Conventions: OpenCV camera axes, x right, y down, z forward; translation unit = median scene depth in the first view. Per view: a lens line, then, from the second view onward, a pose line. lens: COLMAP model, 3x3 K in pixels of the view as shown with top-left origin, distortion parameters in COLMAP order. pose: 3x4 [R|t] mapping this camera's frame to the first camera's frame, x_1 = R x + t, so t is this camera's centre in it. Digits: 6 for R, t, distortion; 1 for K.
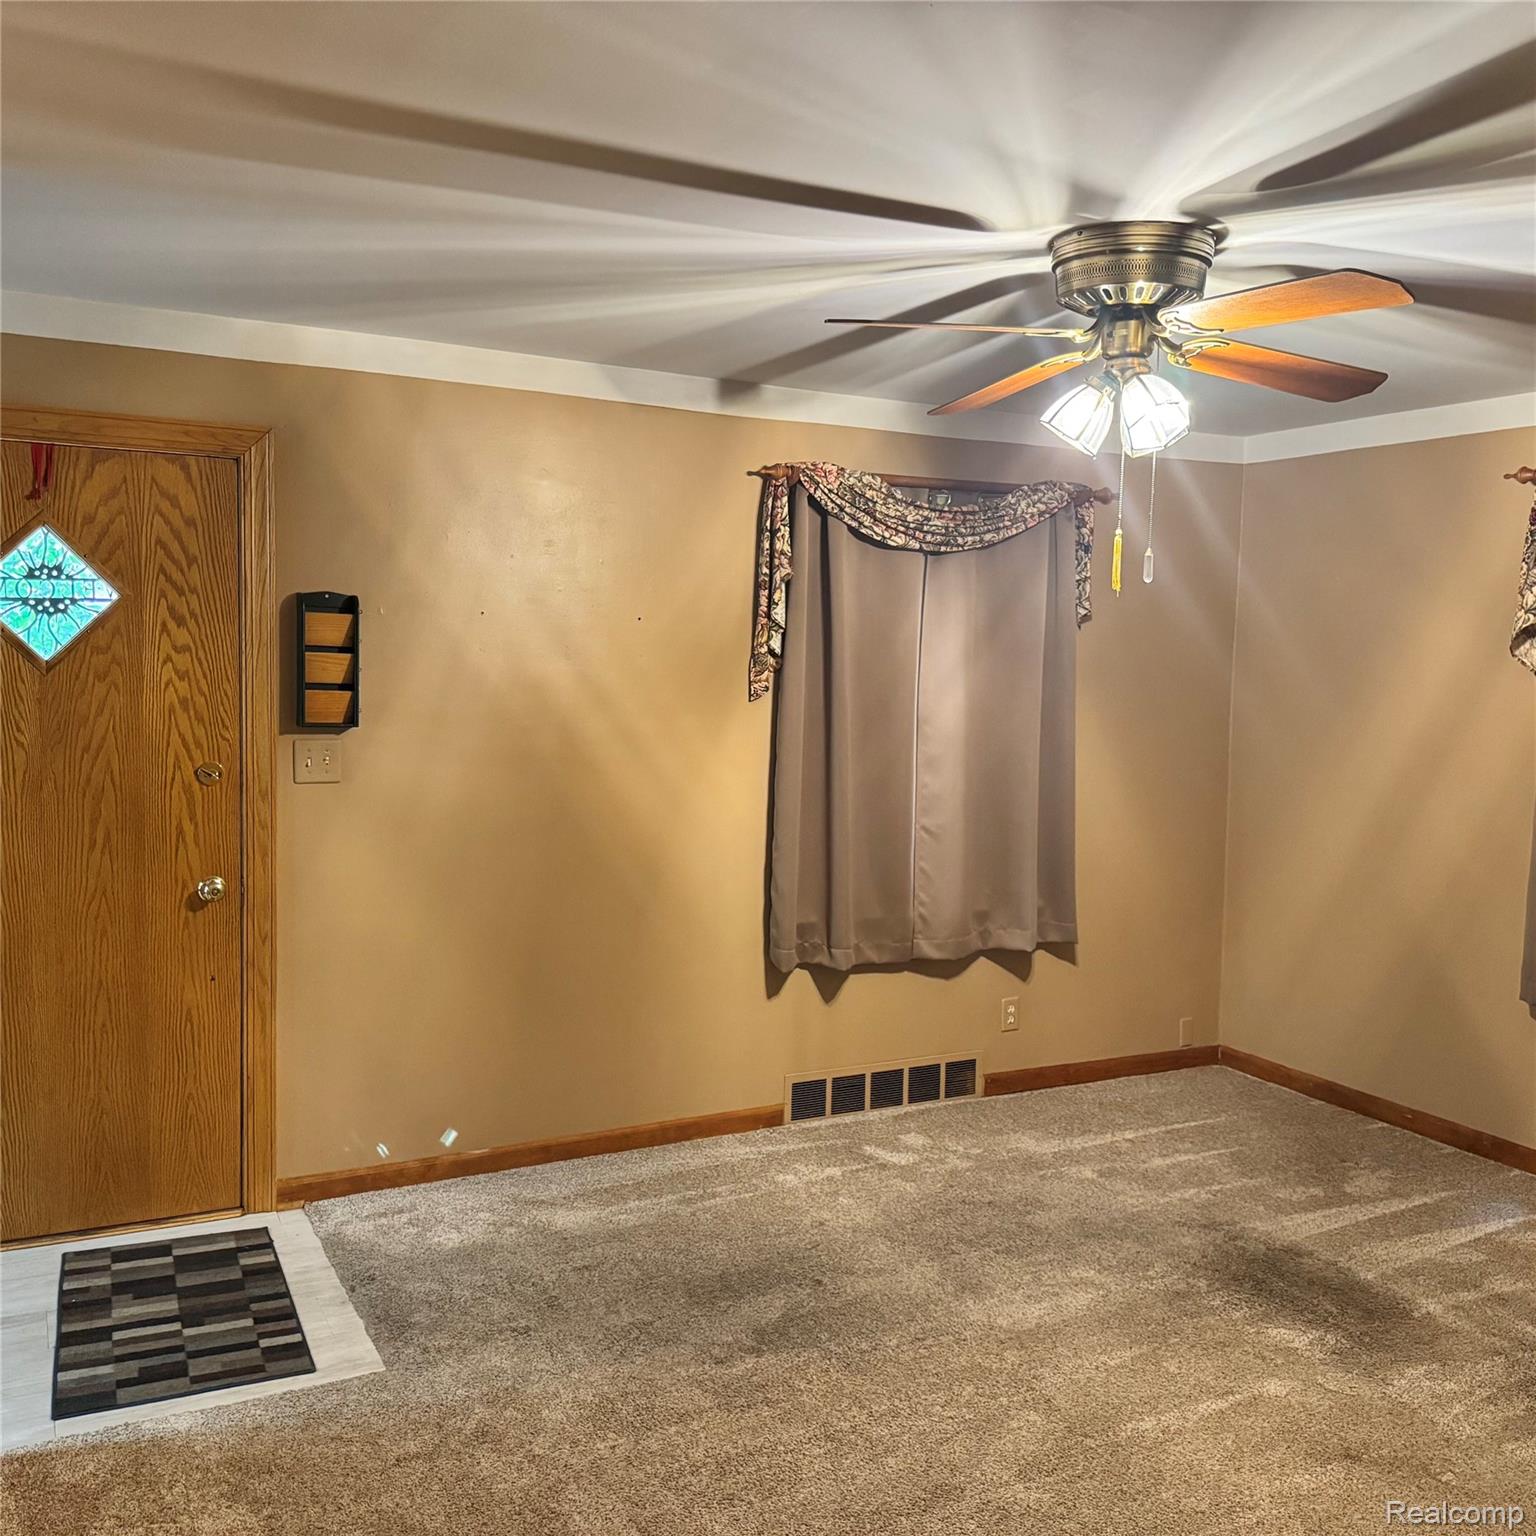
lens RADIAL K [[1449.4, 0, 768.0], [0, 1449.4, 768.0], [0, 0, 1]] dist [0.001218, 0.013907]
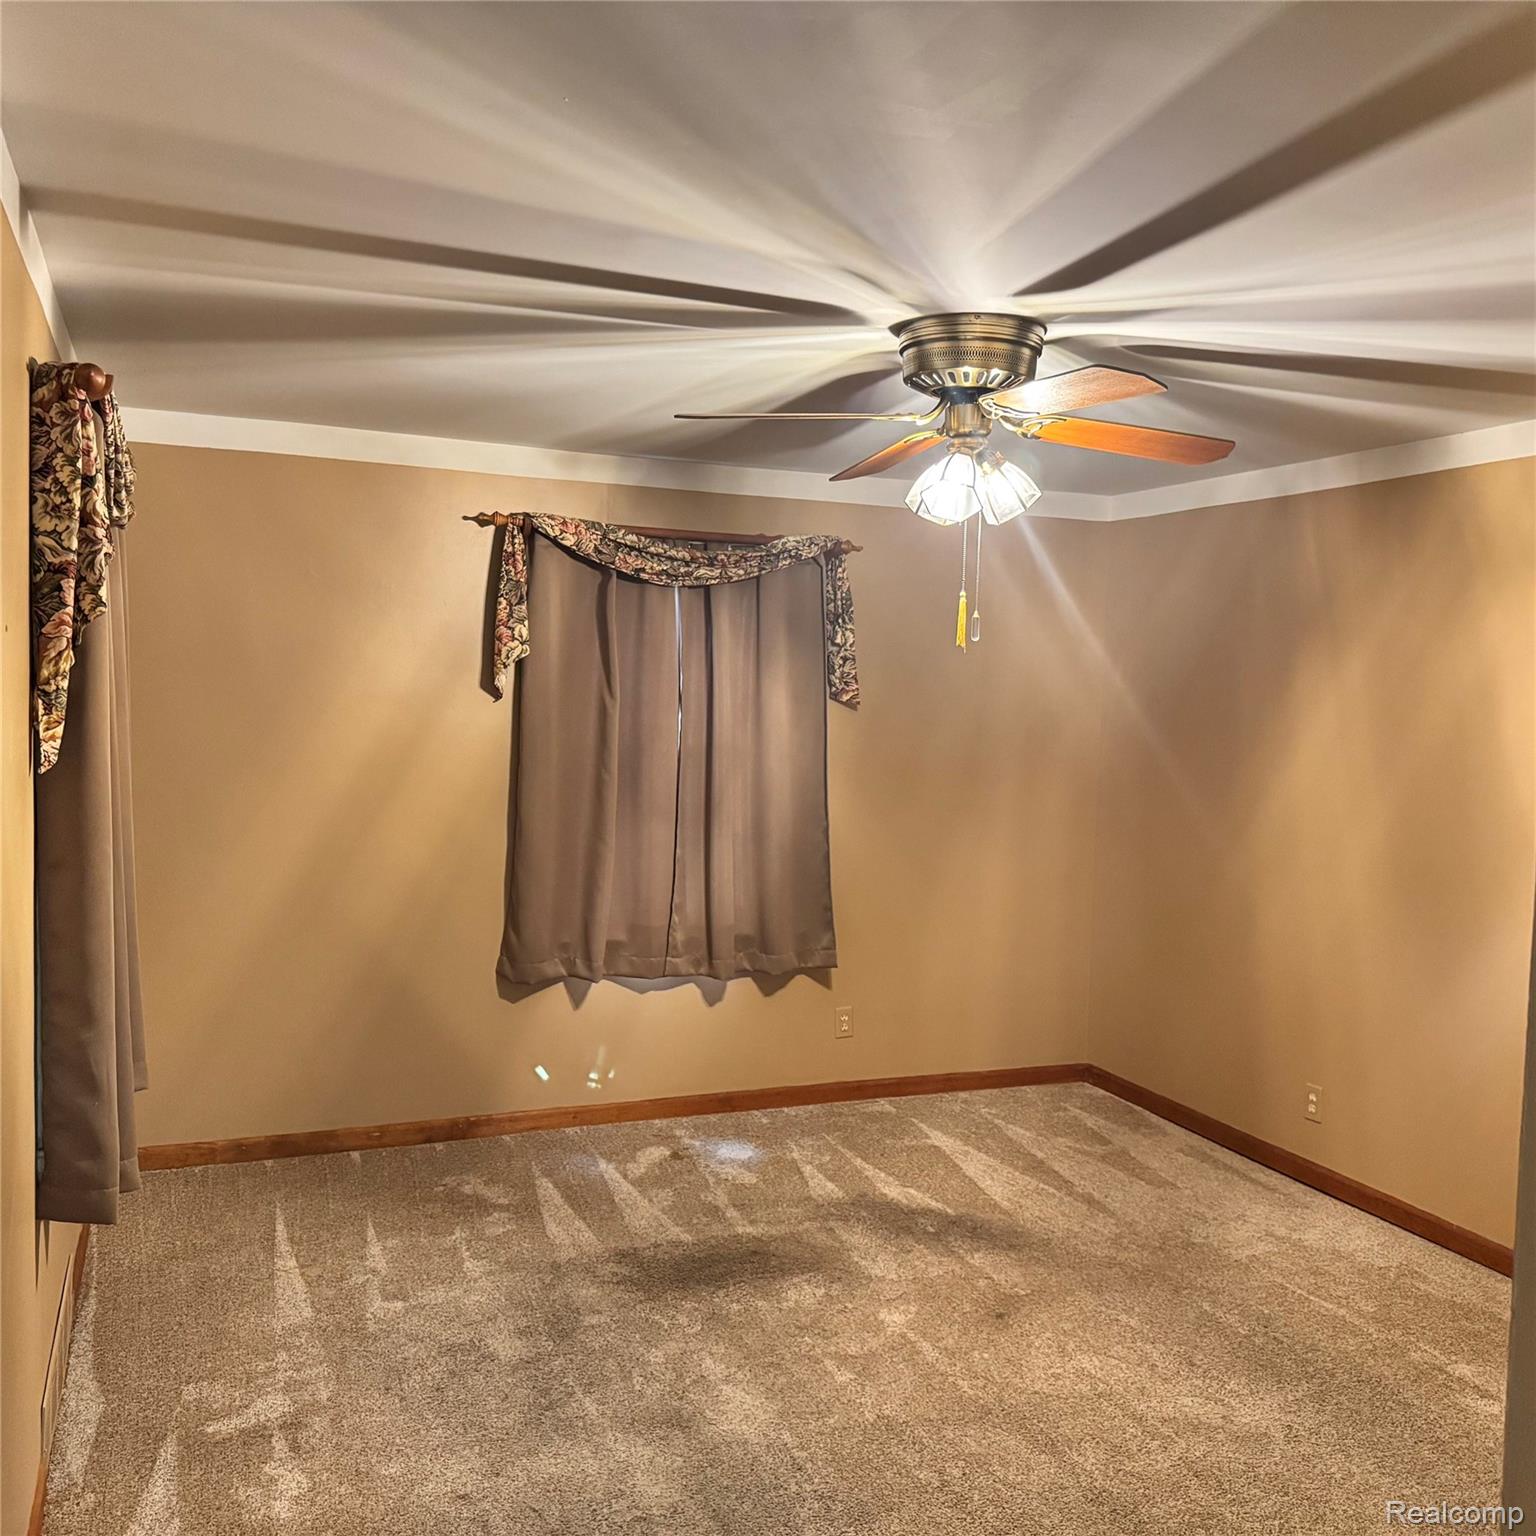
lens RADIAL K [[1441.4, 0, 768.0], [0, 1441.4, 768.0], [0, 0, 1]] dist [0.160085, -0.269720]
pose [[0.100155, -0.074748, 0.992160, -0.632749], [0.054653, 0.996082, 0.069526, -0.083040], [-0.993470, 0.047261, 0.103847, 0.748677]]
